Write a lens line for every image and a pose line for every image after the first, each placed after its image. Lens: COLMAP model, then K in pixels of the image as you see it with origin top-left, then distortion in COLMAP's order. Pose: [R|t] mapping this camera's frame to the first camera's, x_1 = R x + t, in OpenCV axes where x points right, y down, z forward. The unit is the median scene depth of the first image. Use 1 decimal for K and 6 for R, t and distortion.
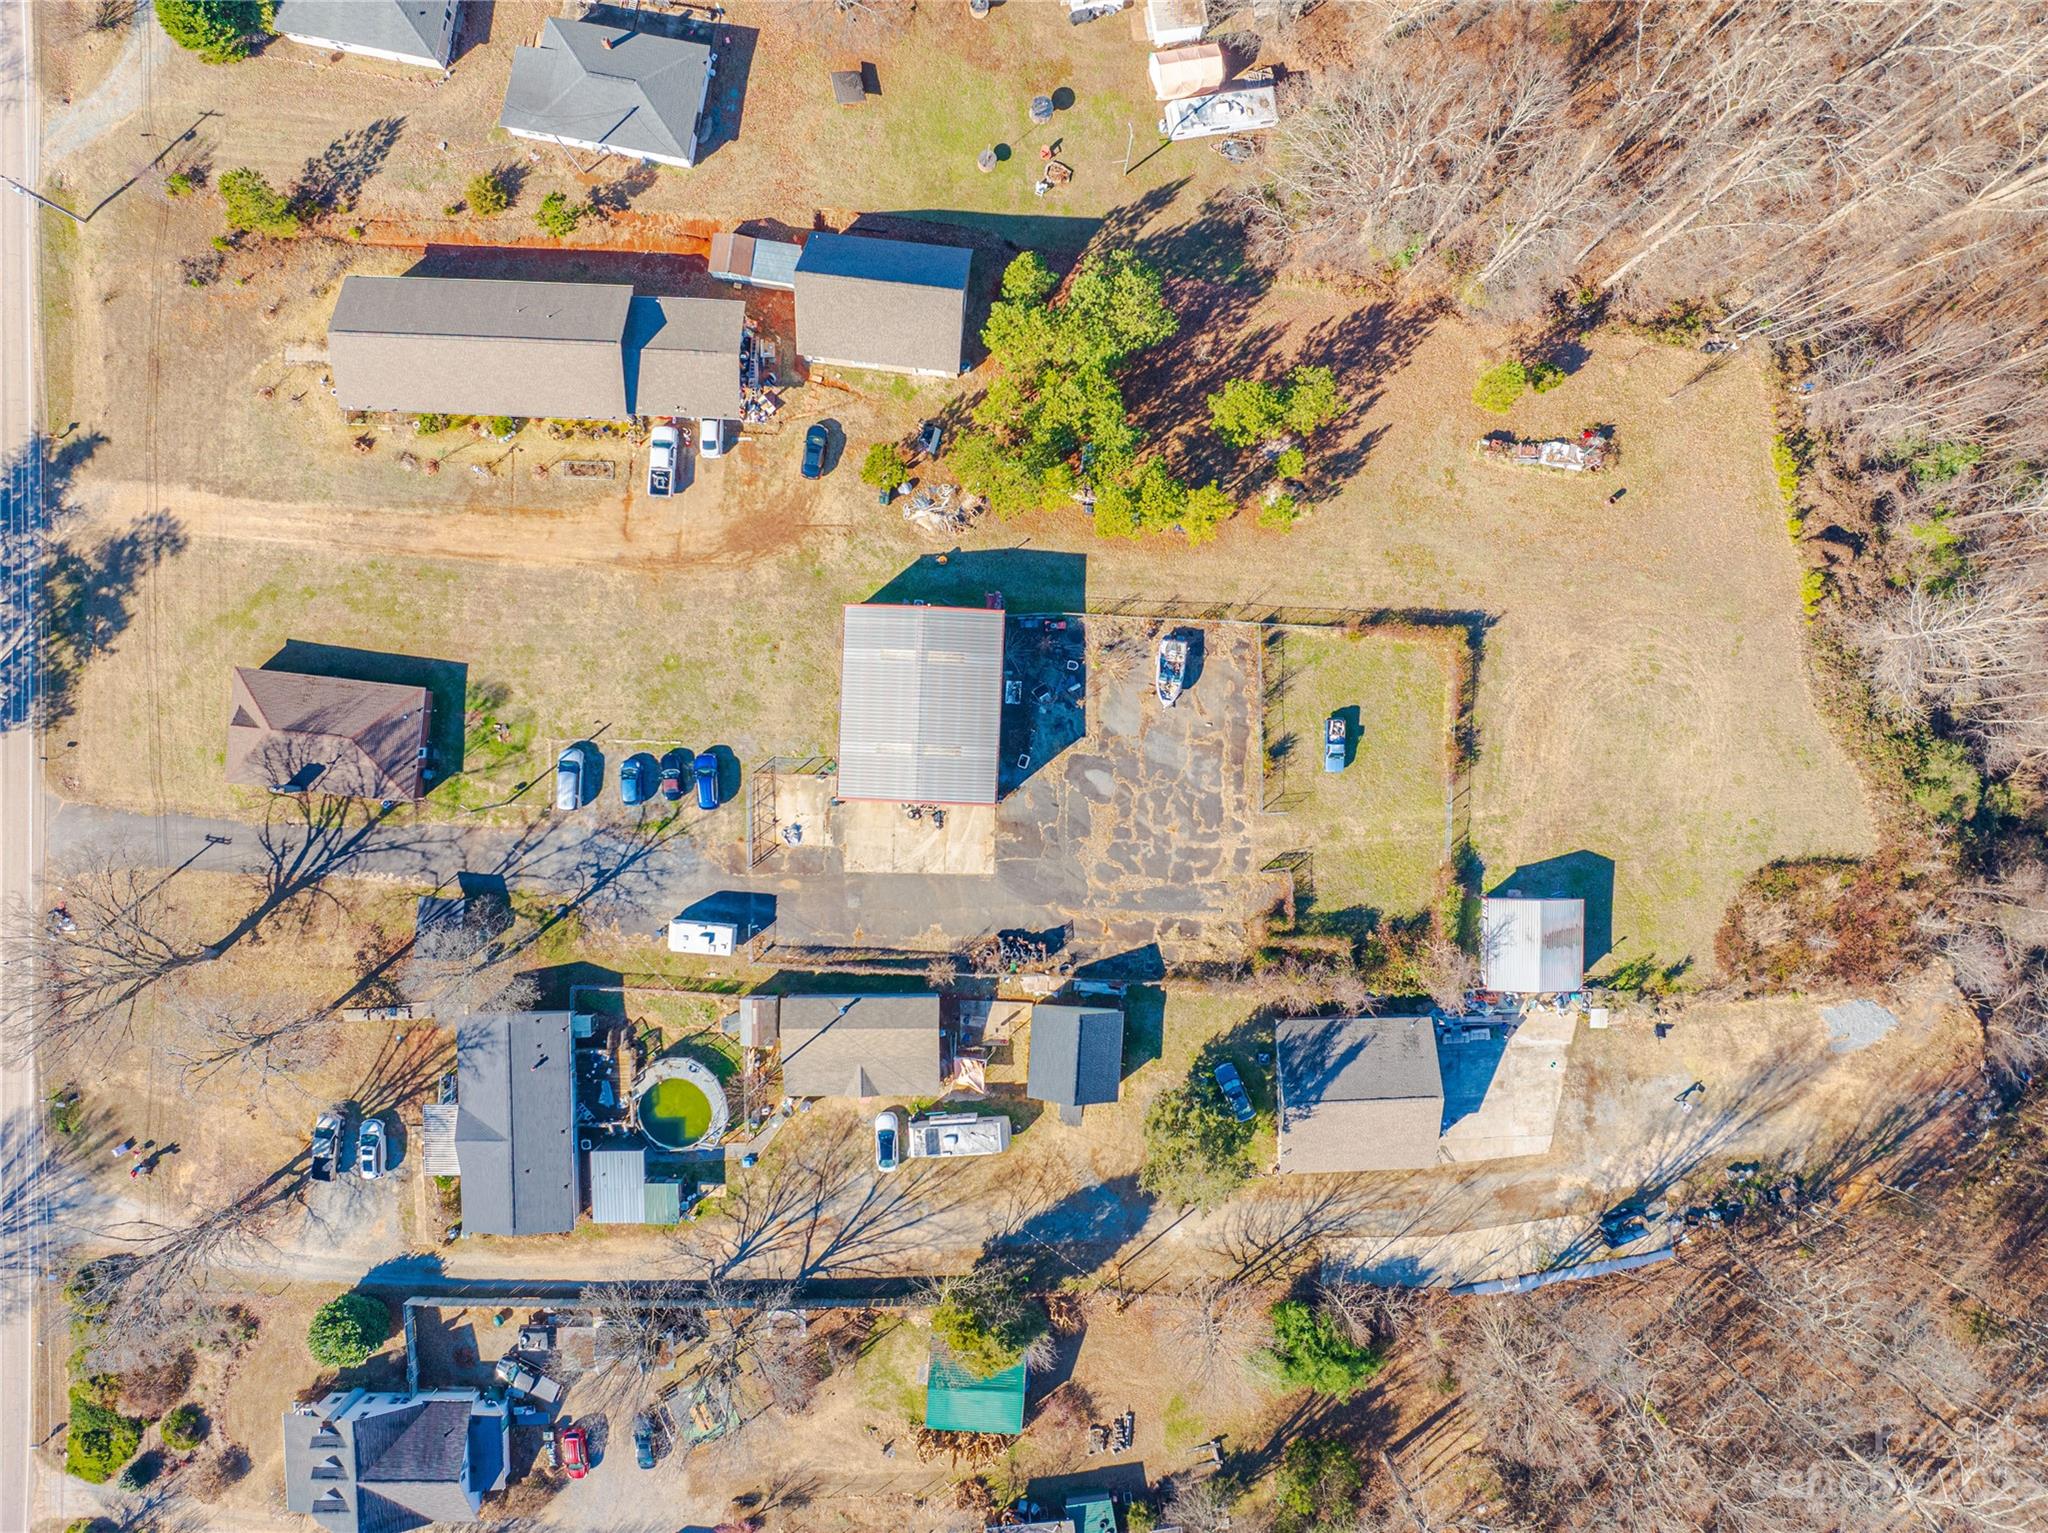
lens RADIAL K [[1434.7, 0, 1024.0], [0, 1434.7, 766.5], [0, 0, 1]] dist [-0.037823, 0.000576]
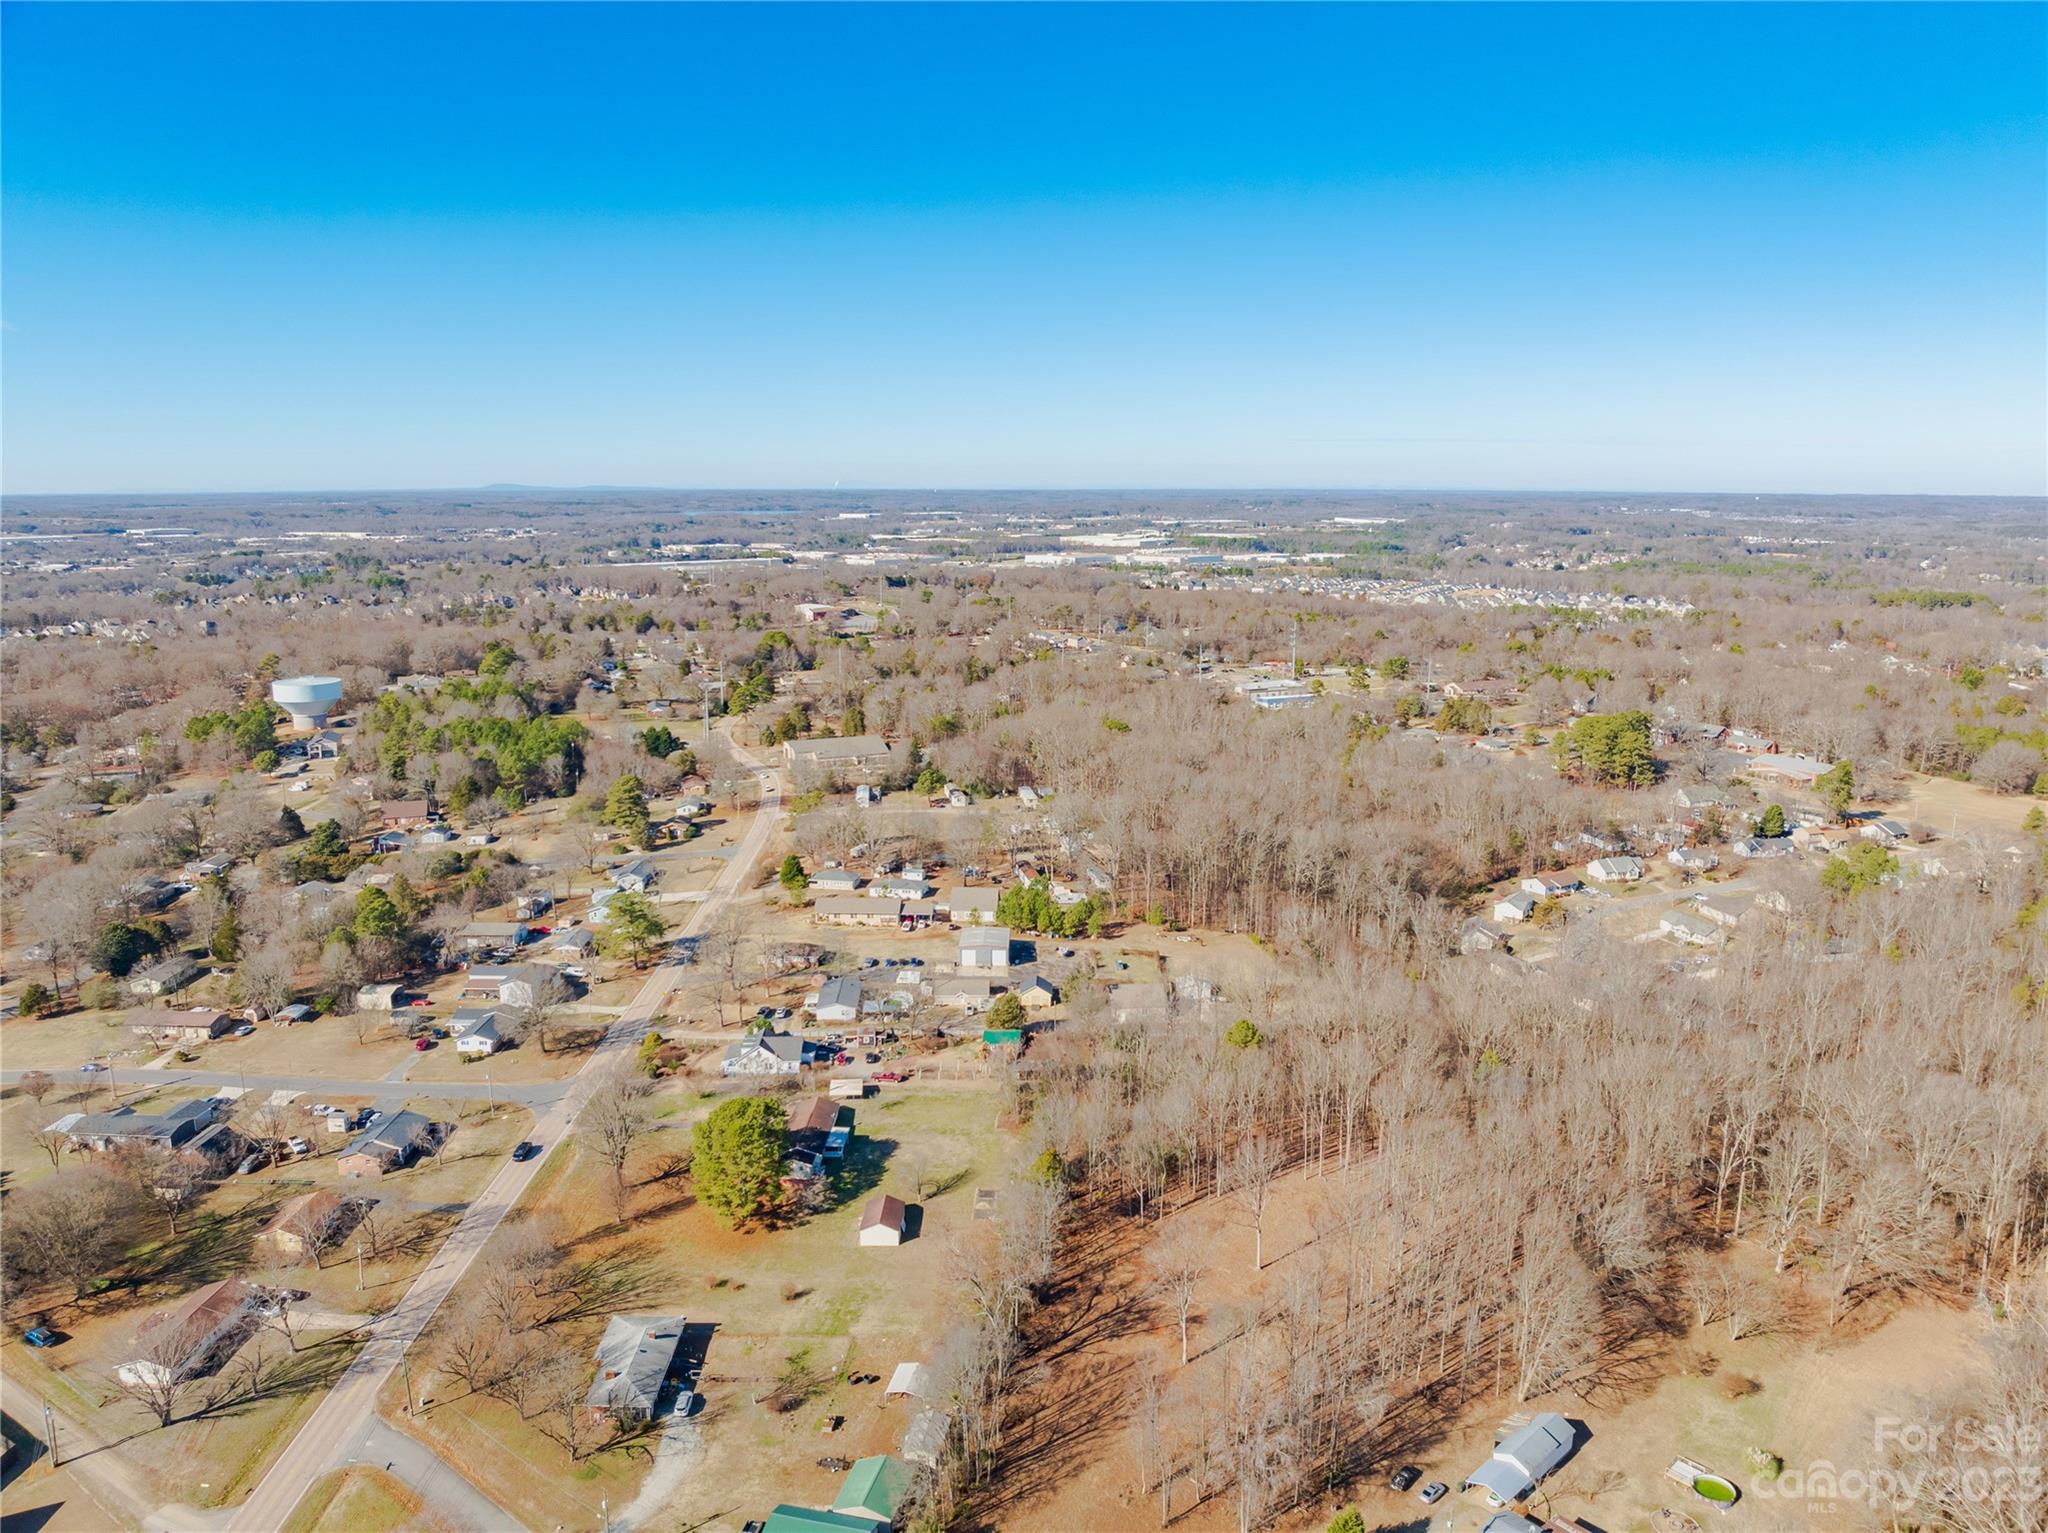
lens RADIAL K [[1434.7, 0, 1024.0], [0, 1434.7, 766.5], [0, 0, 1]] dist [-0.037823, 0.000576]
pose [[0.999833, -0.004172, 0.017806, -0.037635], [0.018263, 0.176920, -0.984056, 2.924198], [0.000956, 0.984216, 0.176967, 0.044719]]
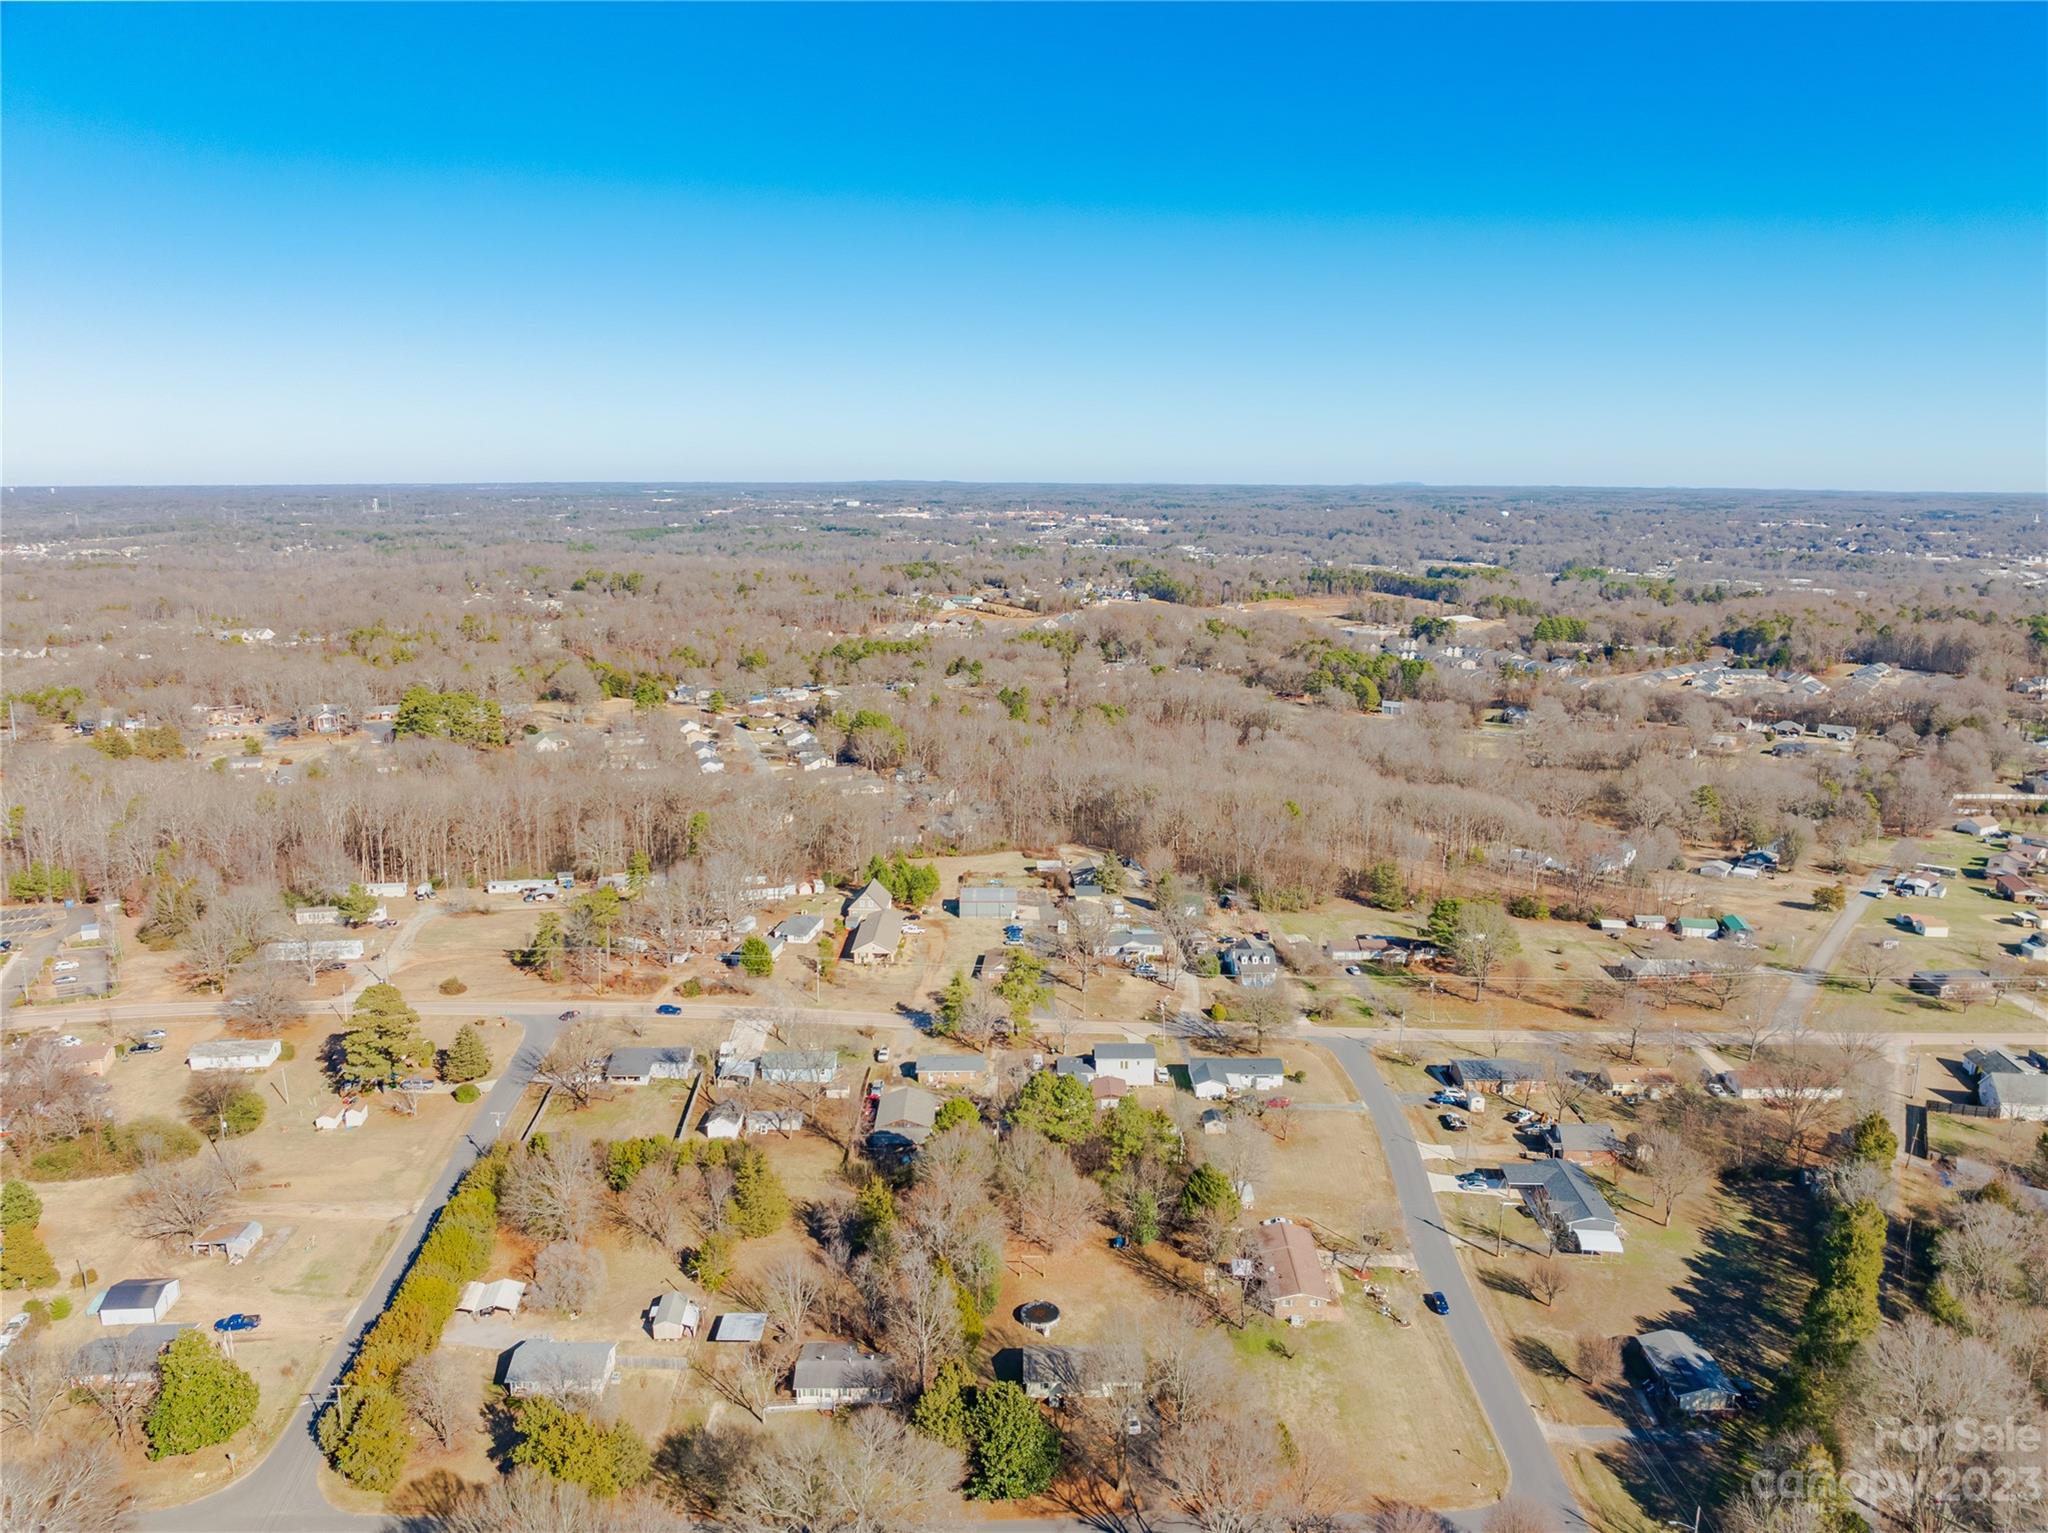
lens RADIAL K [[1434.7, 0, 1024.0], [0, 1434.7, 766.5], [0, 0, 1]] dist [-0.037823, 0.000576]
pose [[-0.048038, -0.194199, 0.979785, -3.258626], [0.998540, -0.033578, 0.042302, -0.089627], [0.024685, 0.980387, 0.195529, 0.014463]]
